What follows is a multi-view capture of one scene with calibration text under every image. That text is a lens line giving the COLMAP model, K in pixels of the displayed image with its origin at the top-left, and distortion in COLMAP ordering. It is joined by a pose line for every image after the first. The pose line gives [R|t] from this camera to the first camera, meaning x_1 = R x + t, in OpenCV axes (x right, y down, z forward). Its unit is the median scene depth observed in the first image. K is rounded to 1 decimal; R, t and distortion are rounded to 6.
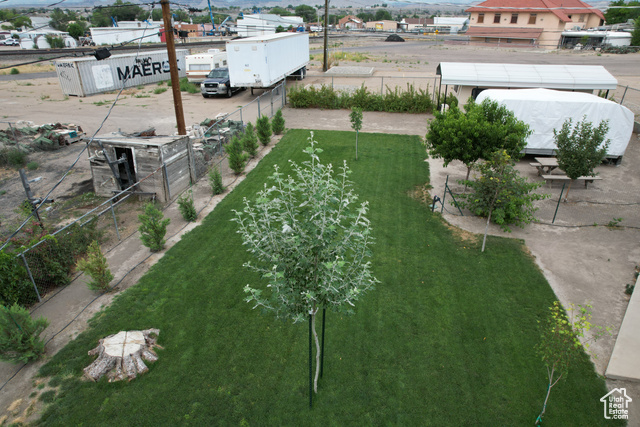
lens RADIAL K [[408.9, 0, 319.6], [0, 408.9, 211.2], [0, 0, 1]] dist [-0.059224, 0.047955]
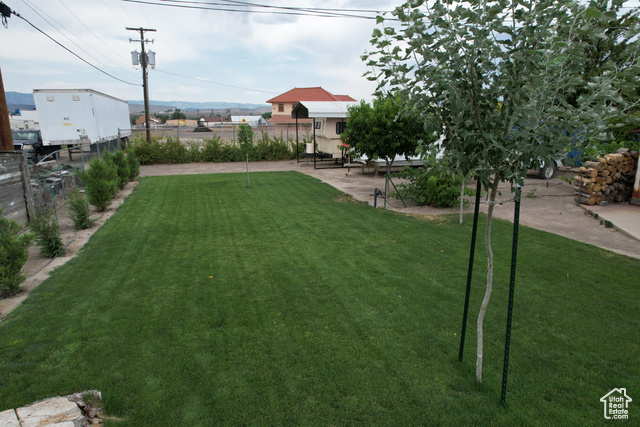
lens RADIAL K [[408.9, 0, 318.2], [0, 408.9, 211.4], [0, 0, 1]] dist [-0.059224, 0.047955]
pose [[0.892305, -0.102590, 0.439622, -0.147957], [0.200335, 0.962680, -0.181971, 0.098071], [-0.404547, 0.250446, 0.879556, 0.193096]]
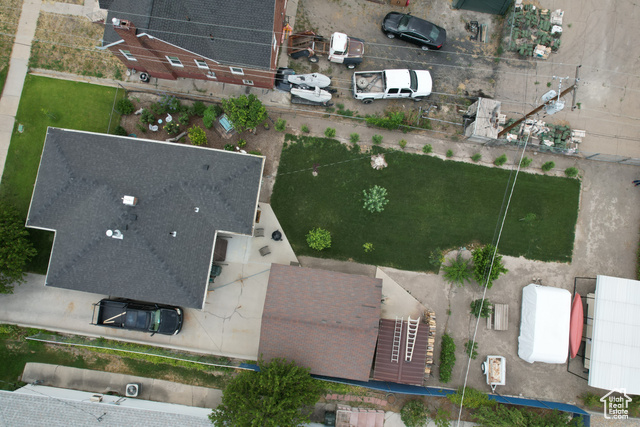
lens RADIAL K [[408.9, 0, 318.1], [0, 408.9, 215.7], [0, 0, 1]] dist [-0.059224, 0.047955]
pose [[0.036841, 0.994579, -0.097243, 0.203314], [-0.445094, 0.103455, 0.889488, -1.289097], [0.894726, 0.010513, 0.446492, -0.627617]]
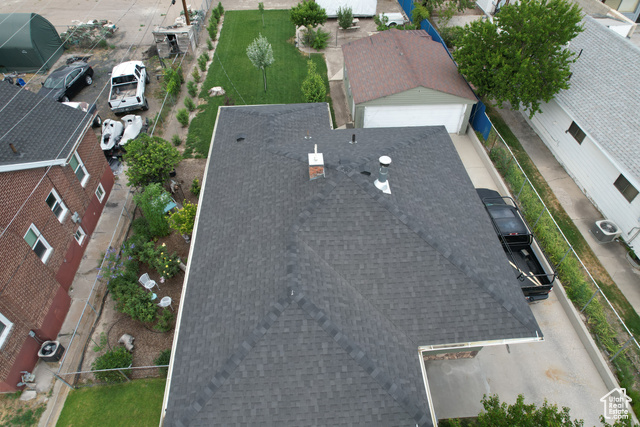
lens RADIAL K [[408.9, 0, 320.5], [0, 408.9, 214.0], [0, 0, 1]] dist [-0.059224, 0.047955]
pose [[0.970355, -0.175614, 0.166043, -0.144809], [0.106724, 0.927774, 0.357553, 0.057904], [-0.216842, -0.329233, 0.919013, -1.318462]]
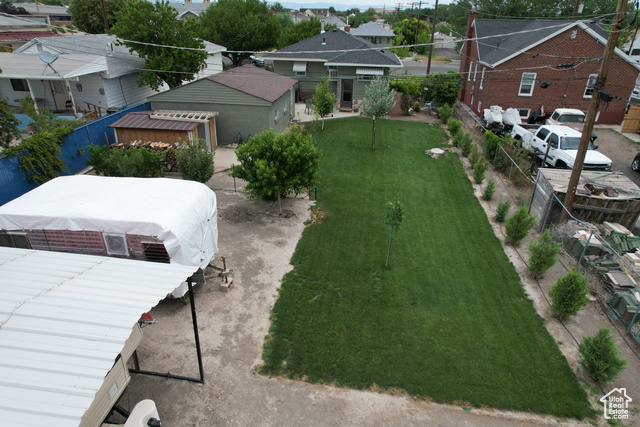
lens RADIAL K [[408.9, 0, 318.4], [0, 408.9, 212.1], [0, 0, 1]] dist [-0.059224, 0.047955]
pose [[-0.998632, 0.013111, -0.050611, 0.230191], [-0.031071, 0.629724, 0.776197, -0.698551], [0.042048, 0.776708, -0.628456, 1.281102]]
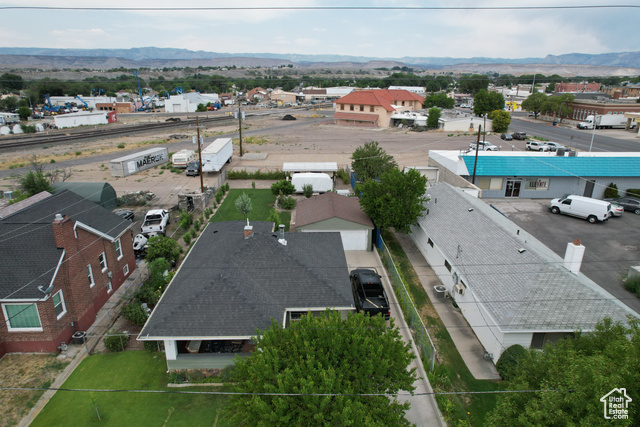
lens RADIAL K [[408.9, 0, 318.6], [0, 408.9, 215.1], [0, 0, 1]] dist [-0.059224, 0.047955]
pose [[0.979145, -0.064132, 0.192774, -0.042052], [0.085464, 0.990851, -0.104457, 0.361321], [-0.184311, 0.118753, 0.975668, -2.052131]]
